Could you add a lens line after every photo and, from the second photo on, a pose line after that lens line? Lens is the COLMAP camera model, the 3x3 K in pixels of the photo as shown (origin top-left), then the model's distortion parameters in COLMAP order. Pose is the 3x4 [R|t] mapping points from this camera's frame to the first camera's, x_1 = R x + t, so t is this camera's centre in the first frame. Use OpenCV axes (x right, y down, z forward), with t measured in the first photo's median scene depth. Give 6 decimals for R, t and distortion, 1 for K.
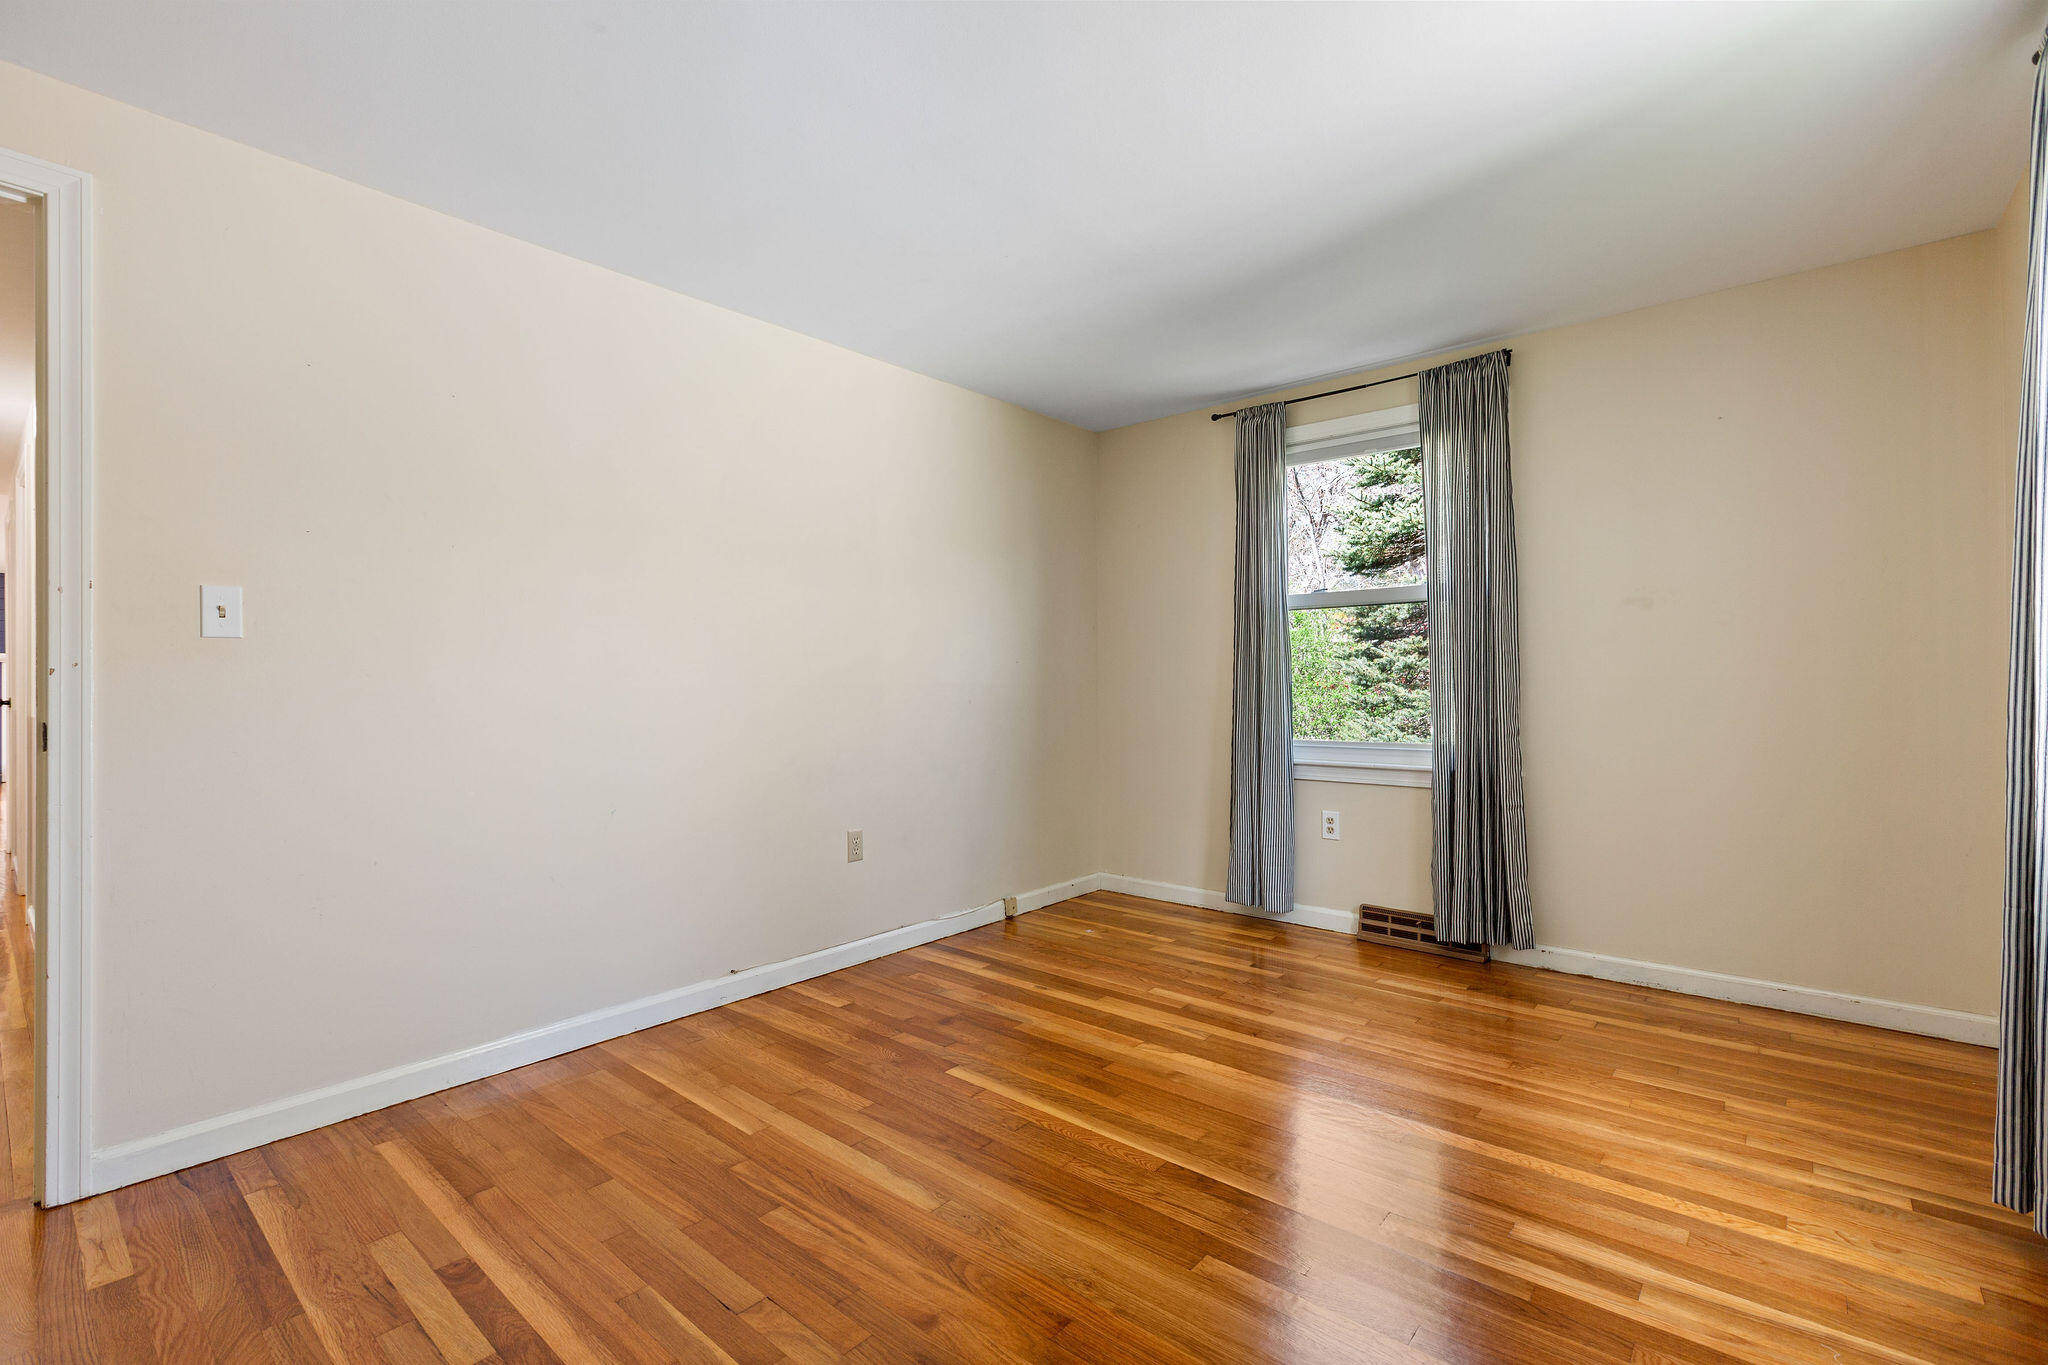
lens RADIAL K [[925.6, 0, 1015.3], [0, 925.6, 683.4], [0, 0, 1]] dist [-0.000204, -0.000201]
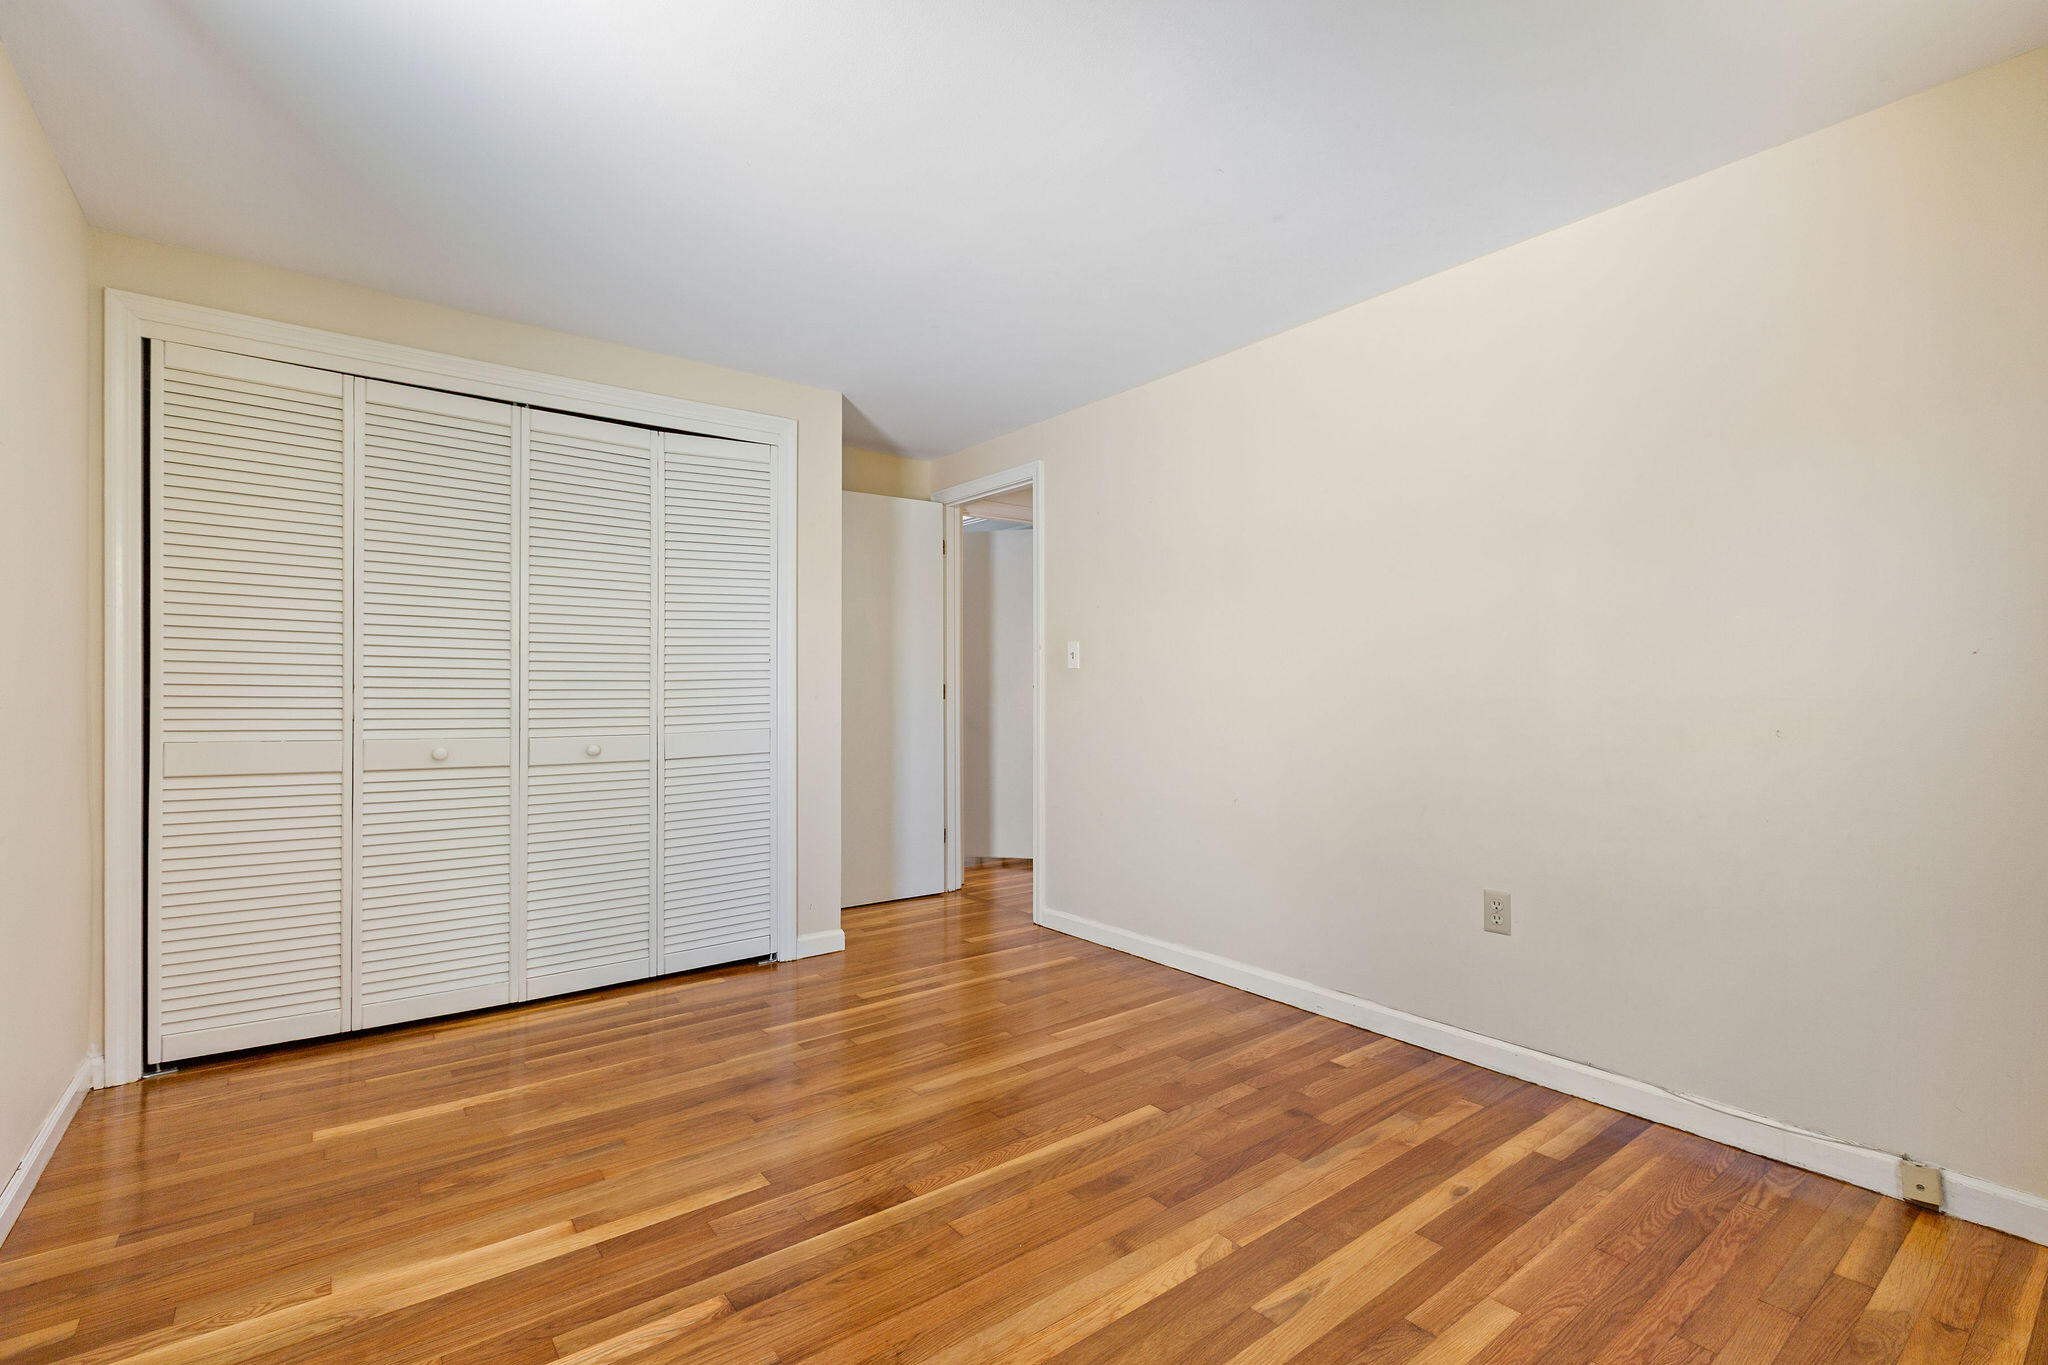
lens RADIAL K [[925.6, 0, 1015.3], [0, 925.6, 683.4], [0, 0, 1]] dist [-0.000204, -0.000201]
pose [[-0.214142, -0.000626, -0.976802, 0.802405], [-0.000244, 1.000000, -0.000588, -0.013987], [0.976802, 0.000113, -0.214142, 0.964782]]
